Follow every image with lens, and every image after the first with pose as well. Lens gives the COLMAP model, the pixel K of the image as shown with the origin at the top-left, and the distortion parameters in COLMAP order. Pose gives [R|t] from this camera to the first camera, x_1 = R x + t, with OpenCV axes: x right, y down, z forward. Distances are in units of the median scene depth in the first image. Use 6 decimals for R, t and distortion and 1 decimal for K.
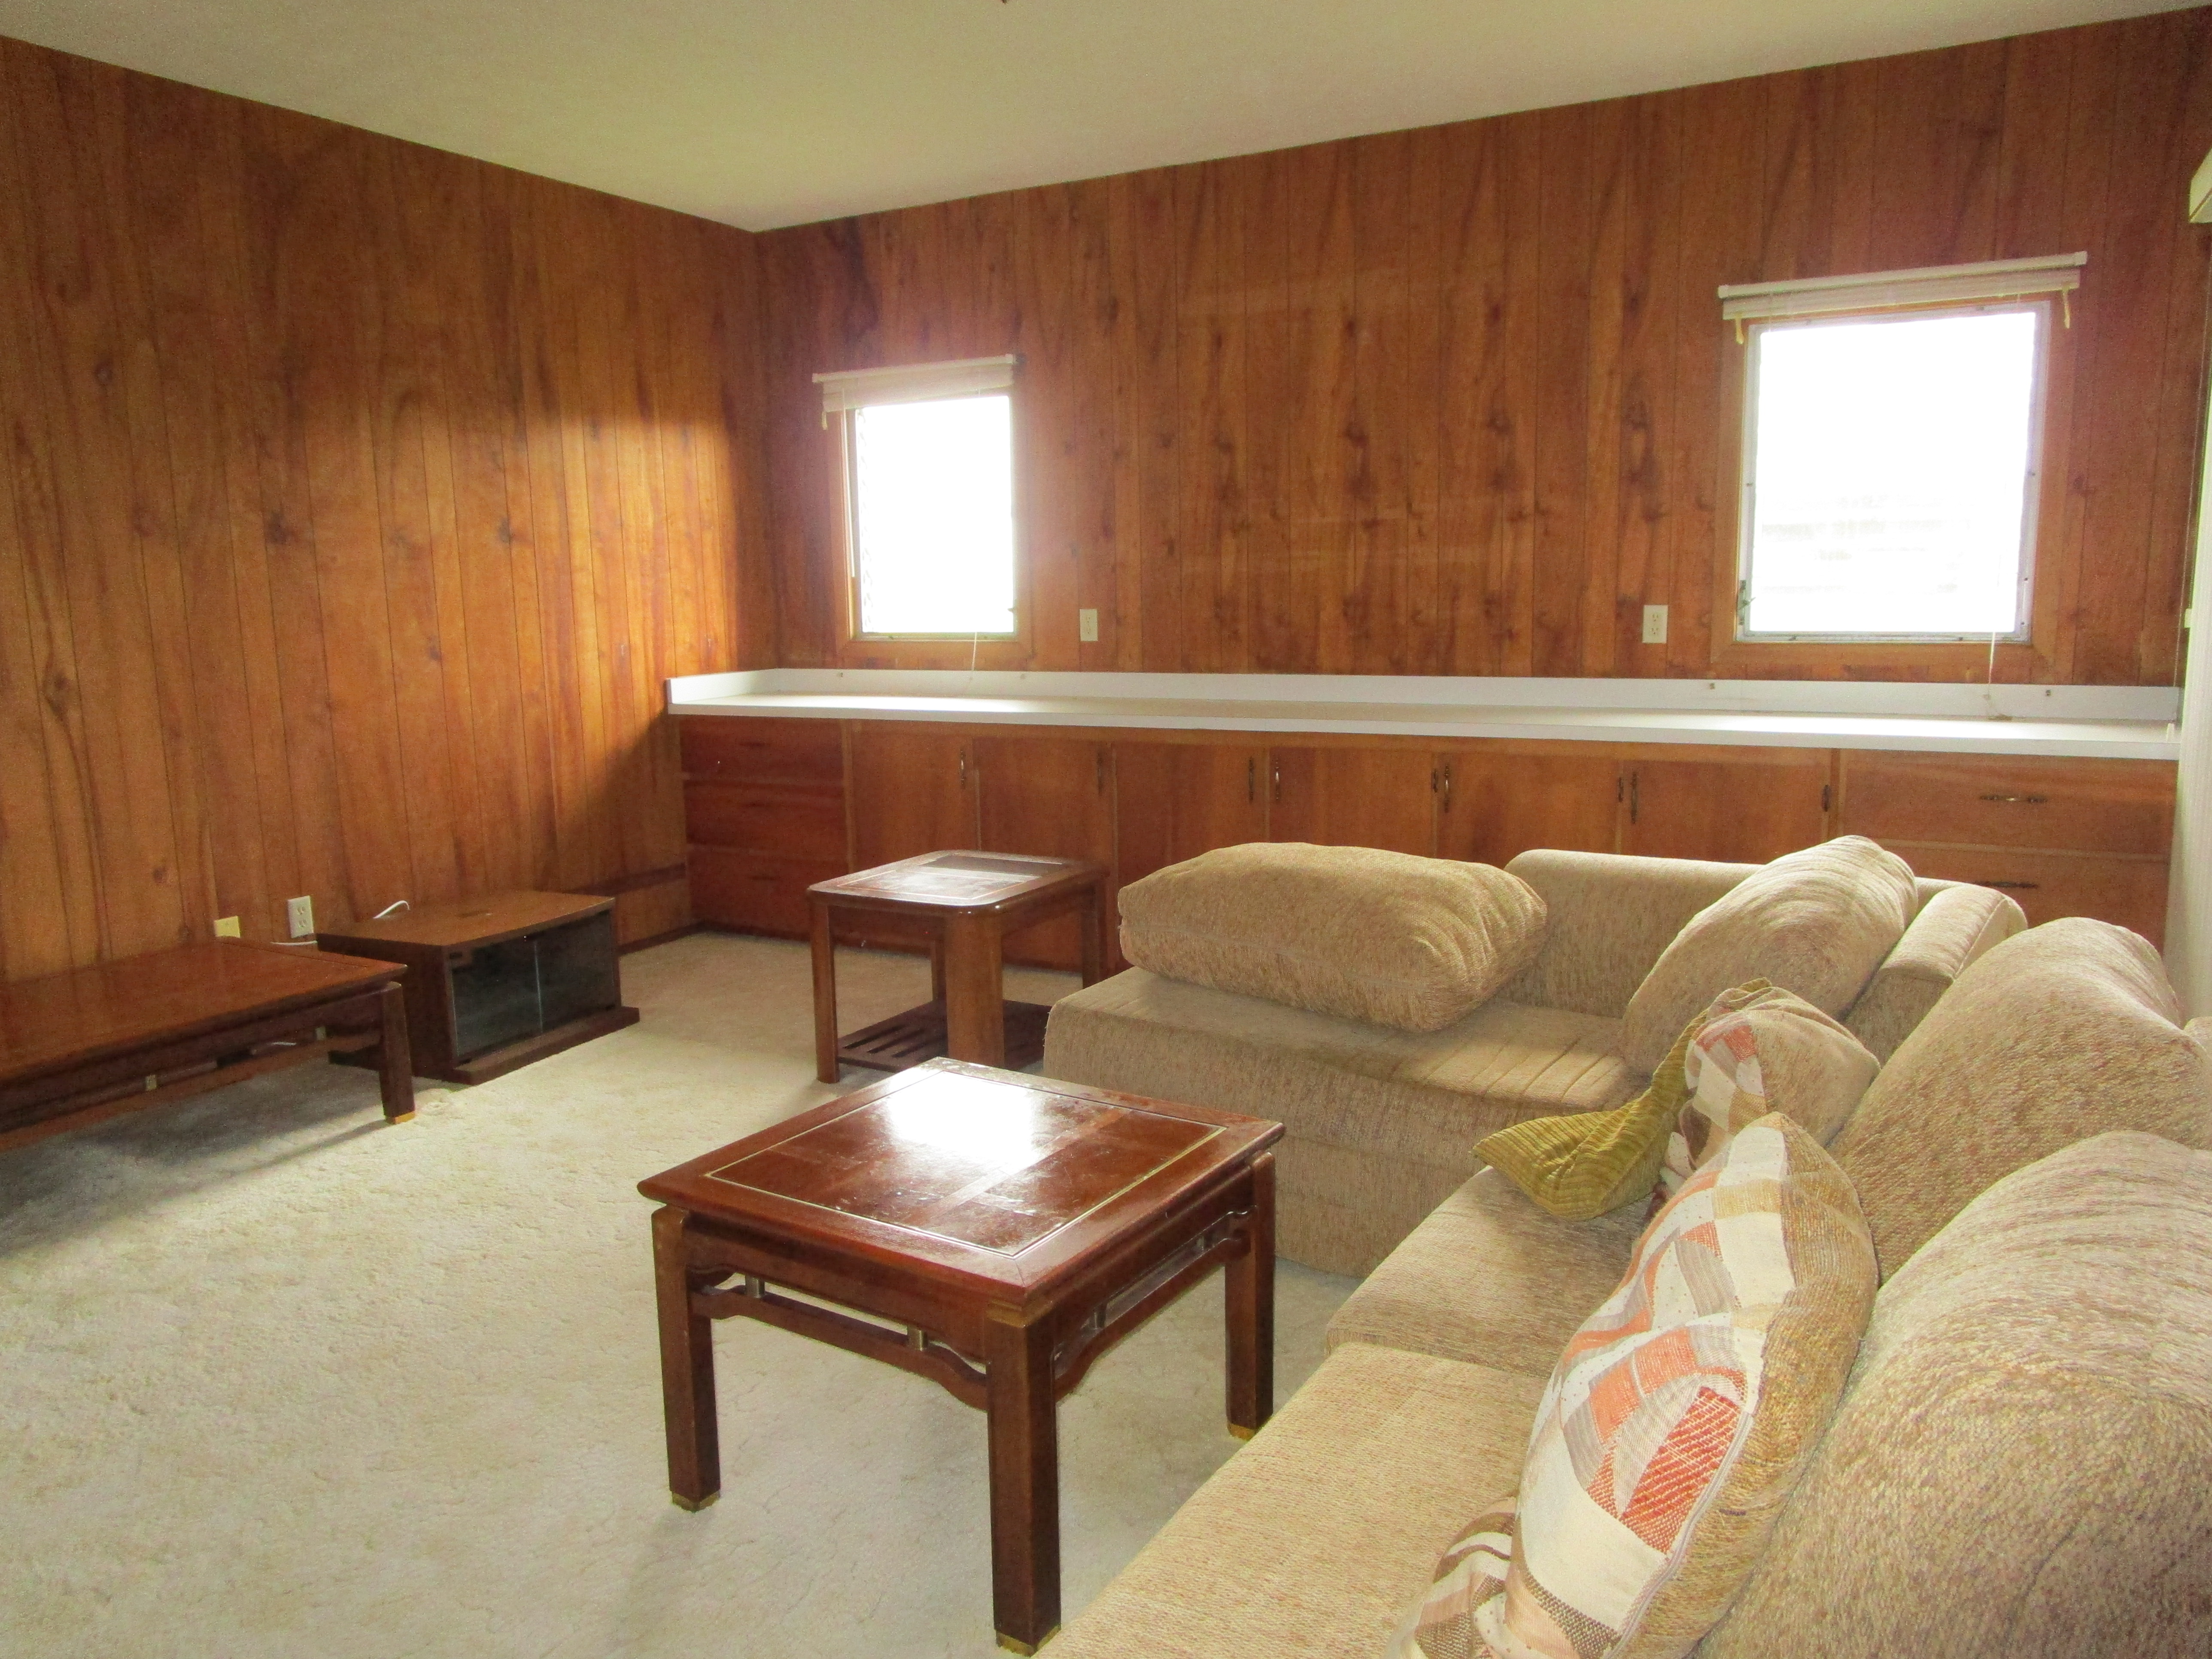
lens RADIAL K [[1565.9, 0, 1108.6], [0, 1565.9, 825.7], [0, 0, 1]] dist [-0.035943, 0.012738]
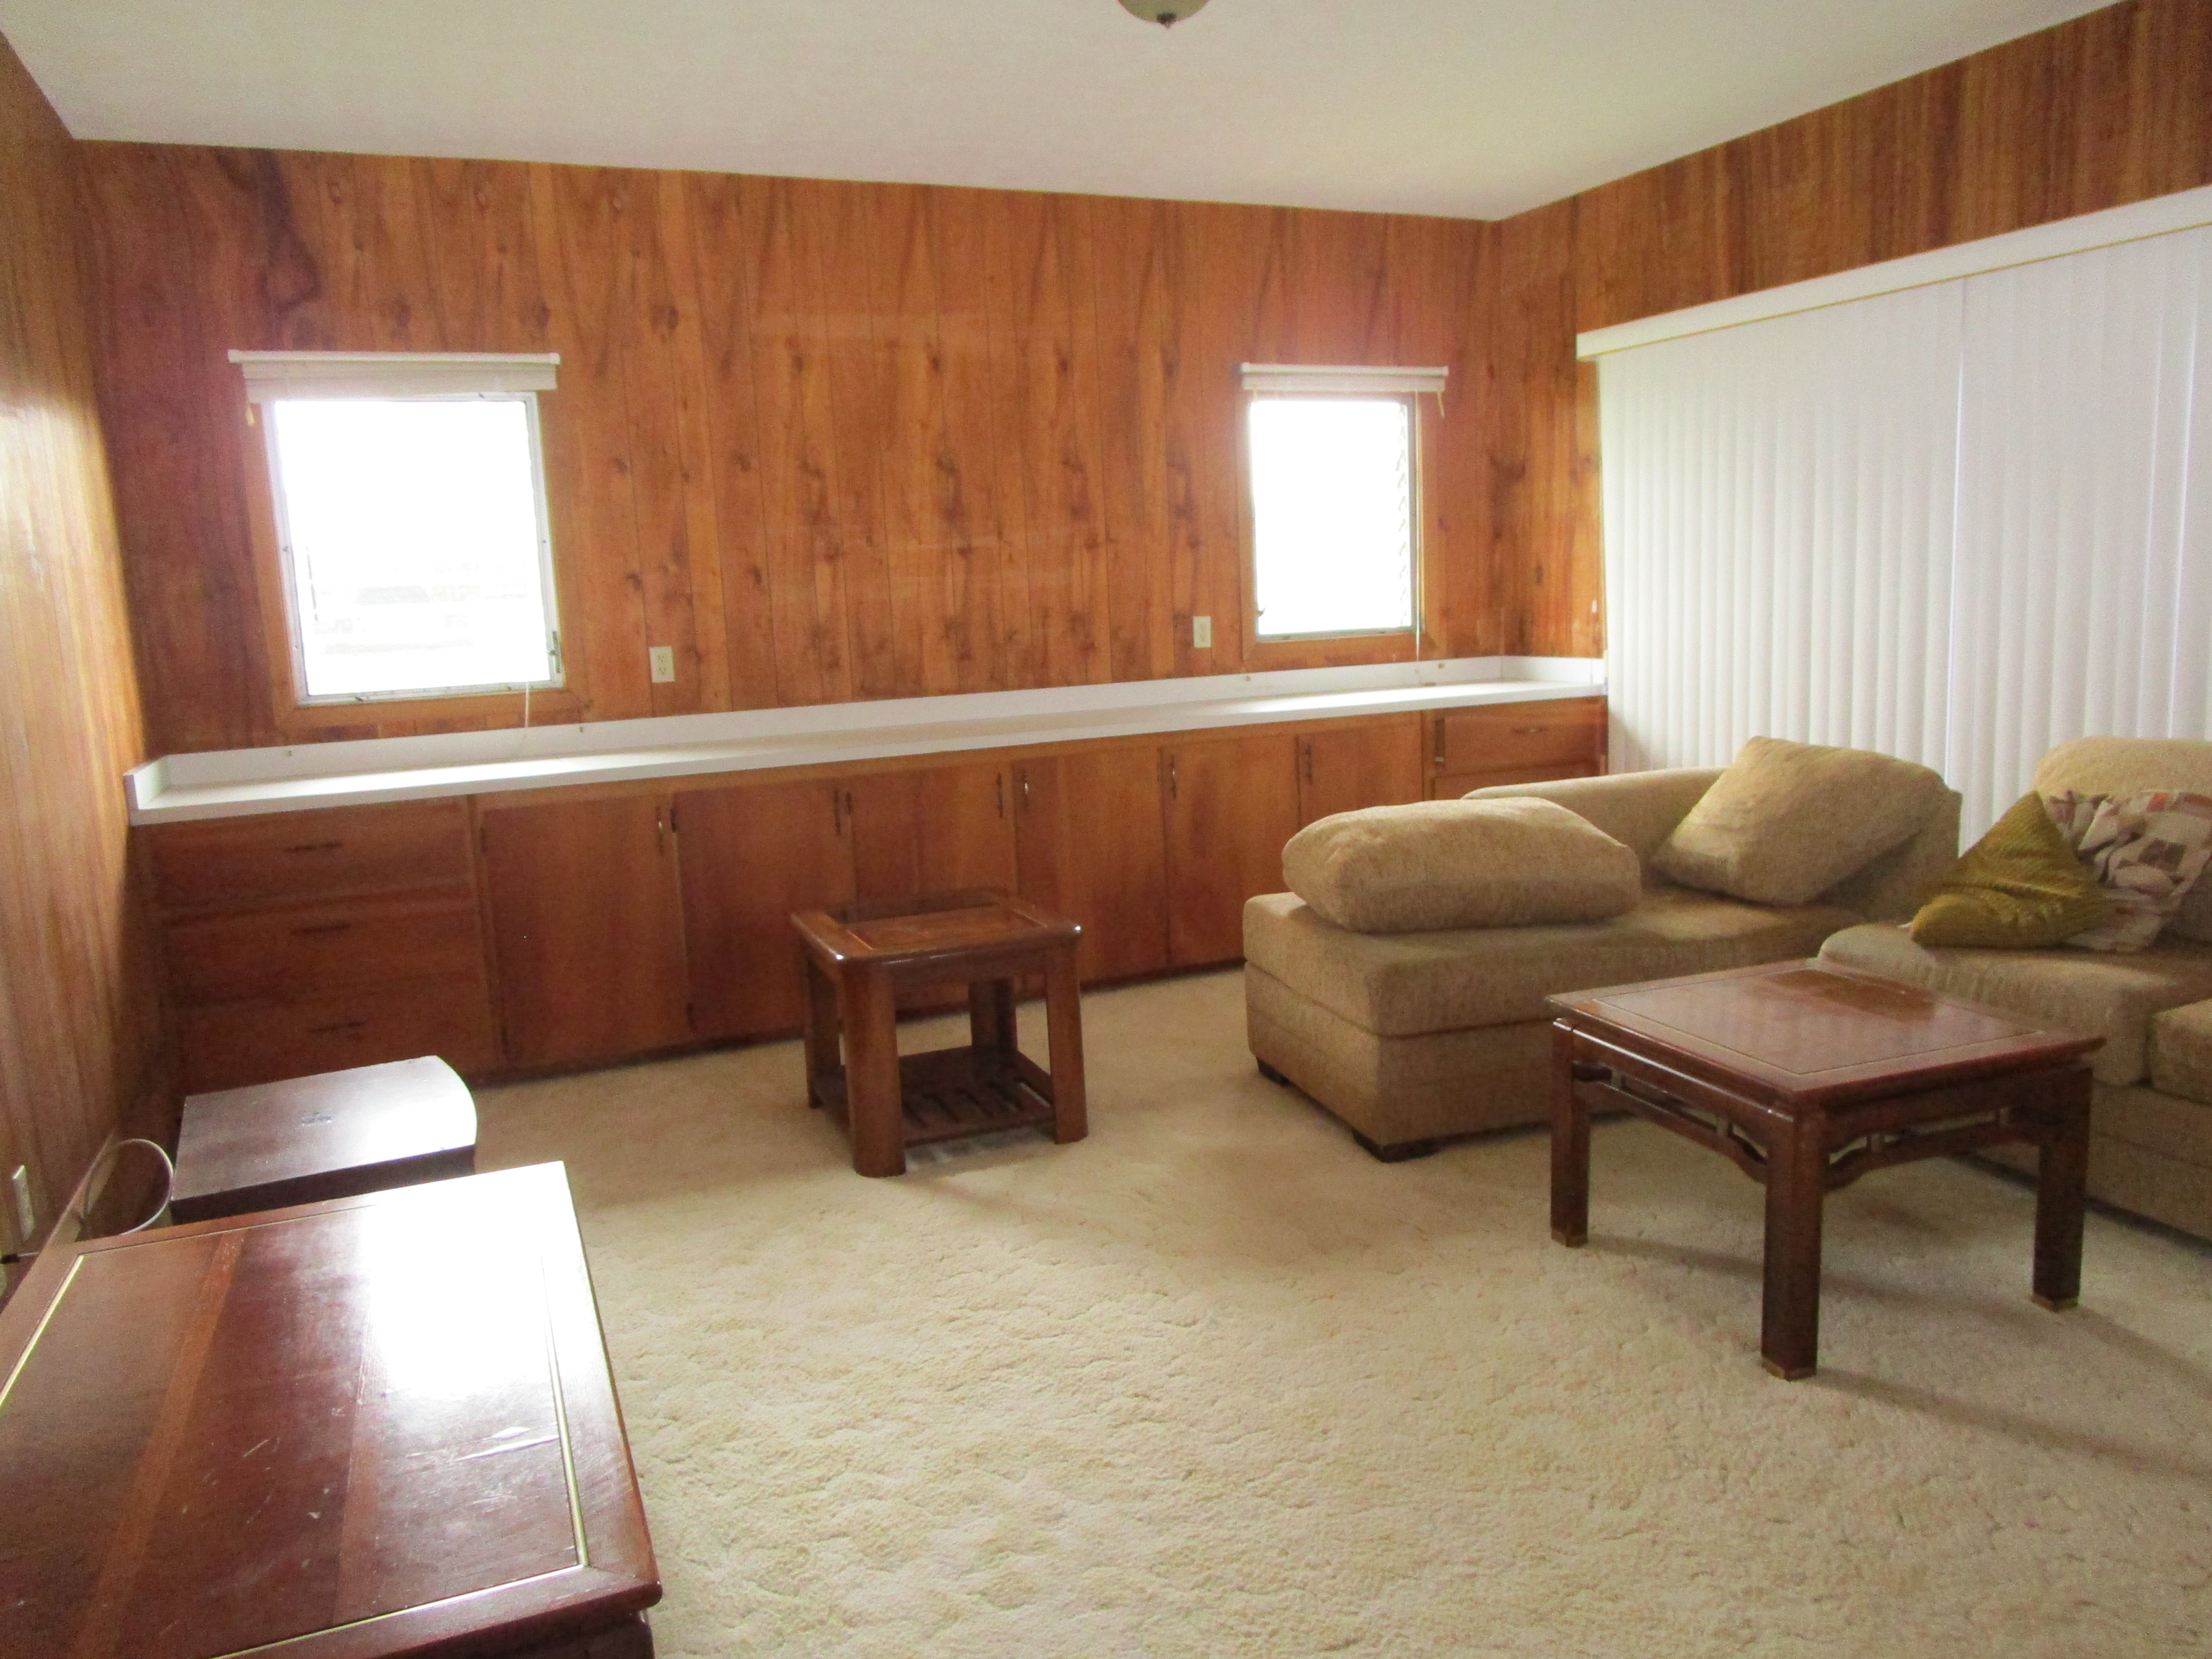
lens RADIAL K [[1565.9, 0, 1108.6], [0, 1565.9, 825.7], [0, 0, 1]] dist [-0.035943, 0.012738]
pose [[0.611870, -0.122640, 0.781393, -0.609228], [0.159991, 0.986675, 0.029578, -0.024853], [-0.774608, 0.106917, 0.623338, 0.279295]]
